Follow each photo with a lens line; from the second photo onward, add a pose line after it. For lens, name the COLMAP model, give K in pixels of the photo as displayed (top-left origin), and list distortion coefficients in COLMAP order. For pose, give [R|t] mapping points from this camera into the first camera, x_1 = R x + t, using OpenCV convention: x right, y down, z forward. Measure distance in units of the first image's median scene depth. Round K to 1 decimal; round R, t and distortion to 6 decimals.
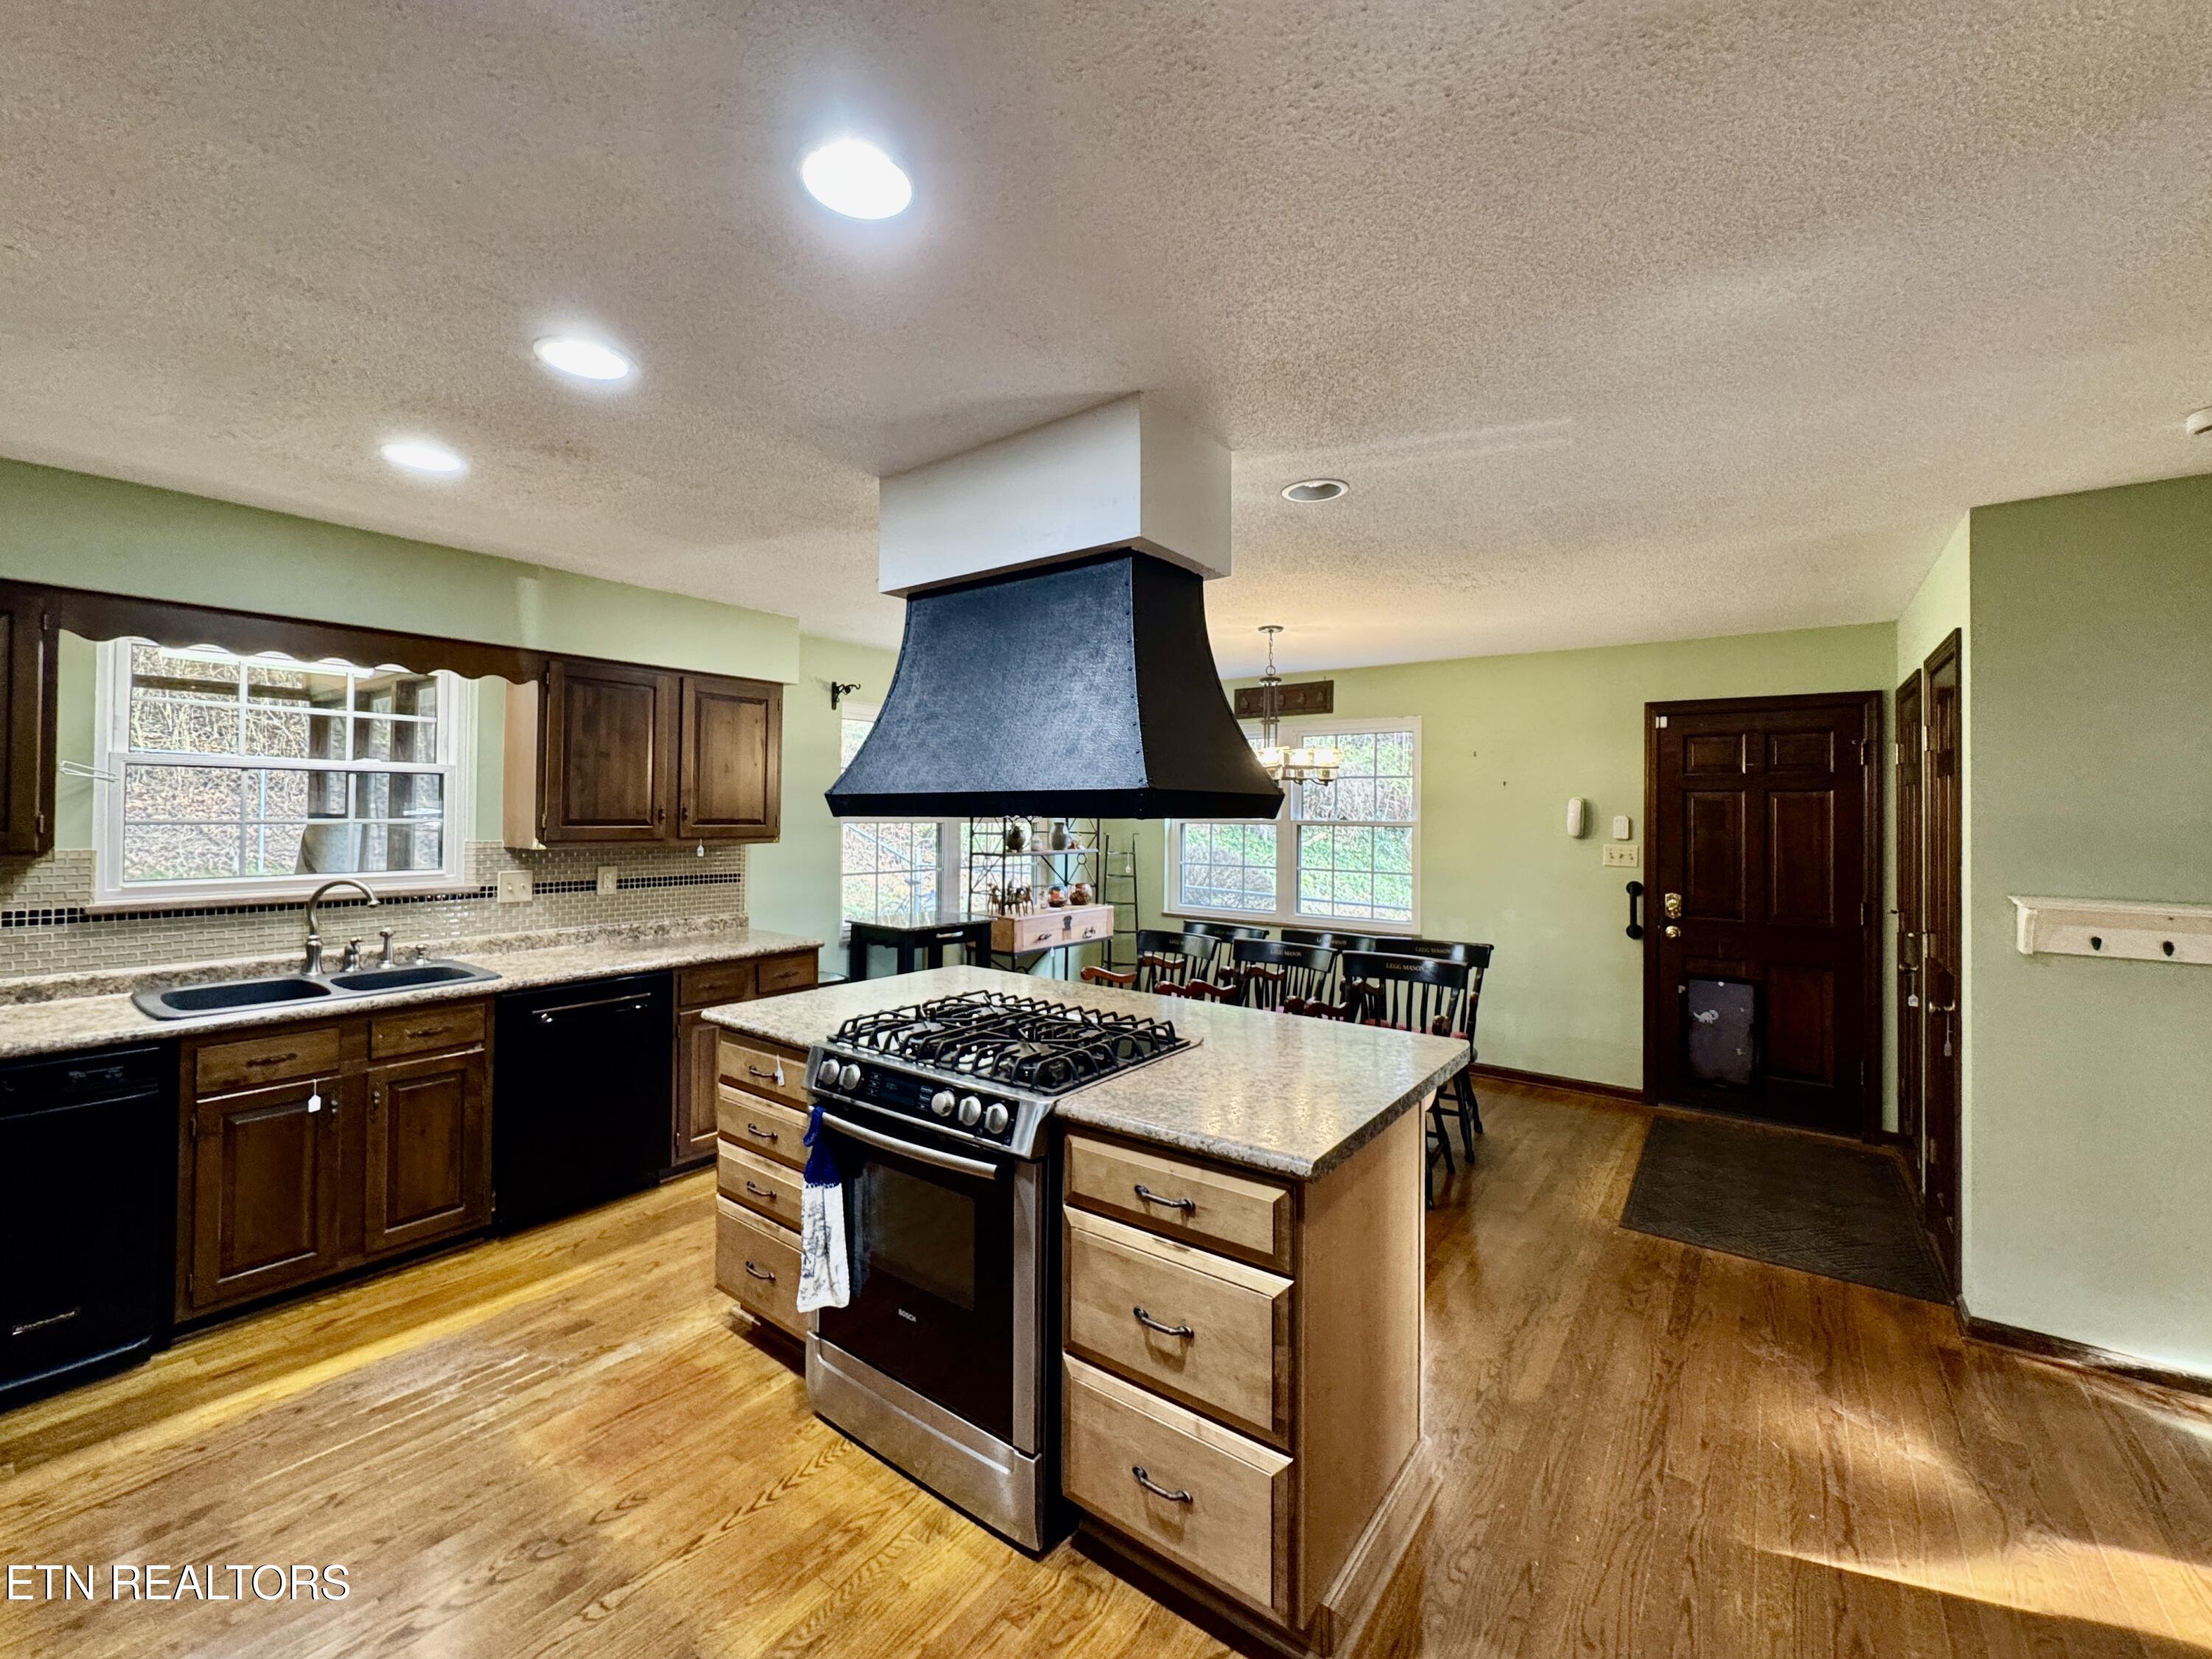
lens RADIAL K [[907.0, 0, 1104.2], [0, 907.0, 813.6], [0, 0, 1]] dist [-0.000549, -0.000124]
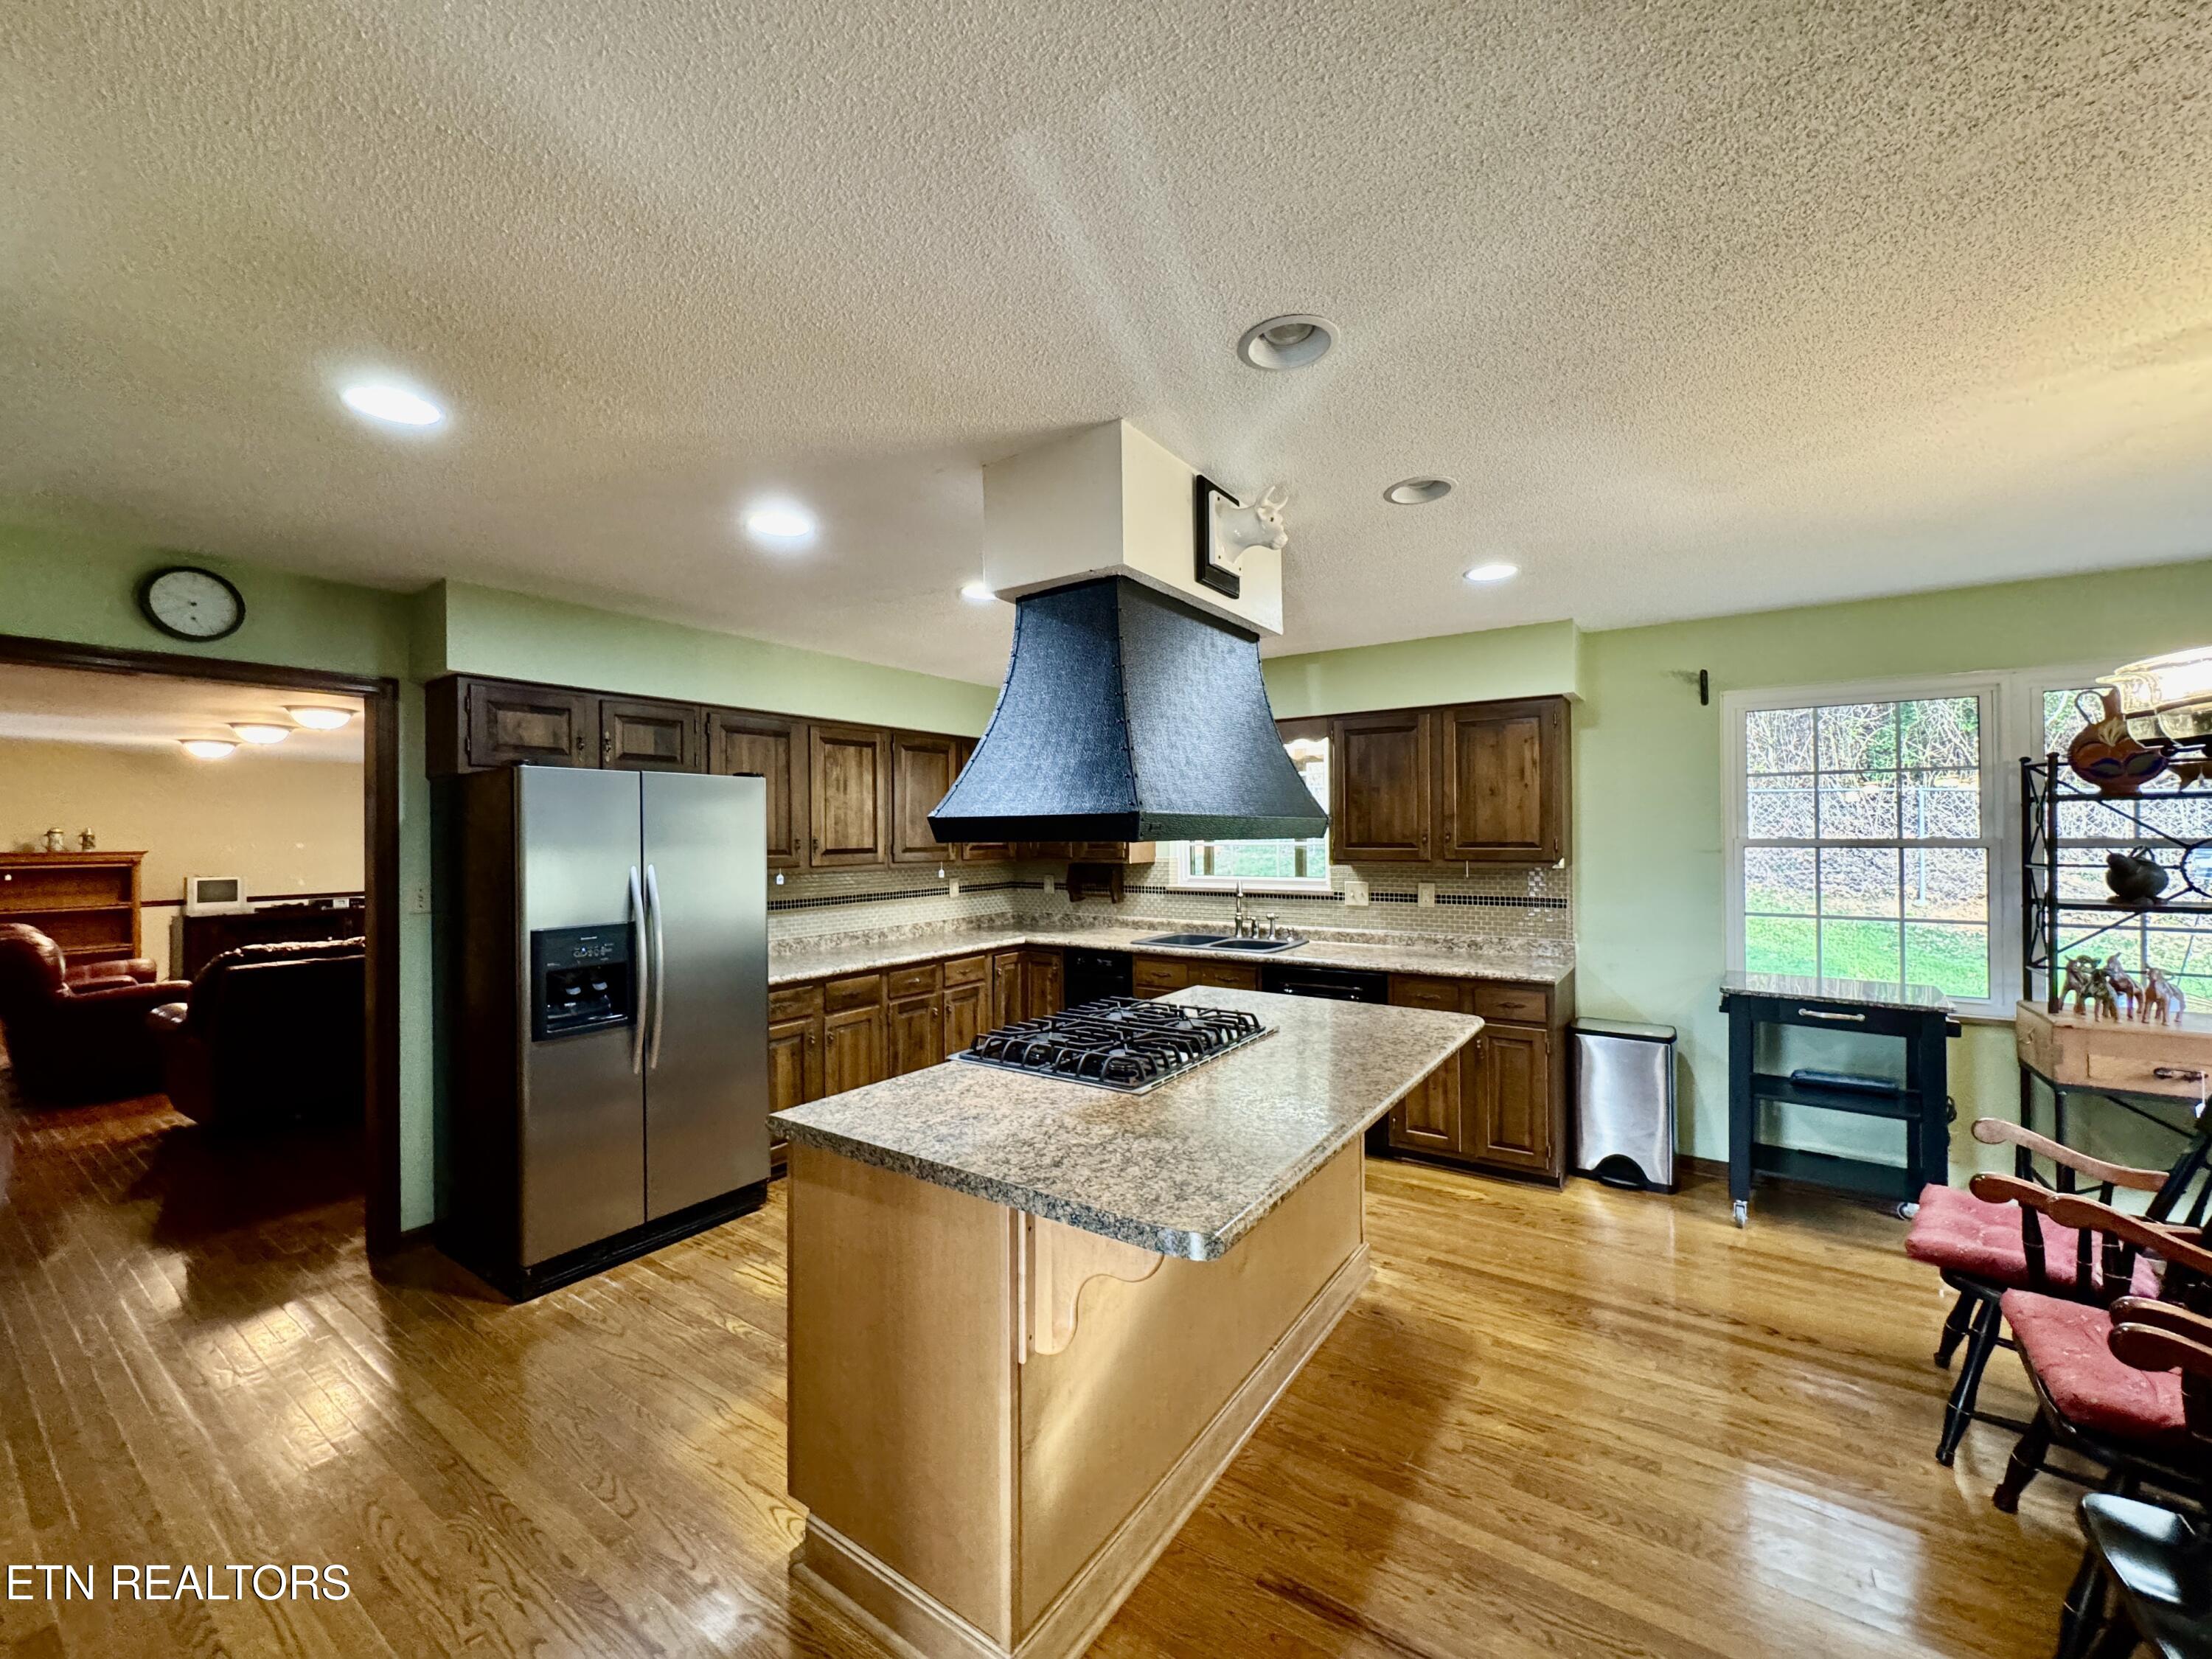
lens RADIAL K [[880.2, 0, 1102.7], [0, 880.2, 831.8], [0, 0, 1]] dist [-0.000696, -0.000123]
pose [[0.030080, -0.013824, -0.999452, 0.609498], [0.008838, 0.999869, -0.013564, 0.004543], [0.999508, -0.008425, 0.030198, 0.591338]]
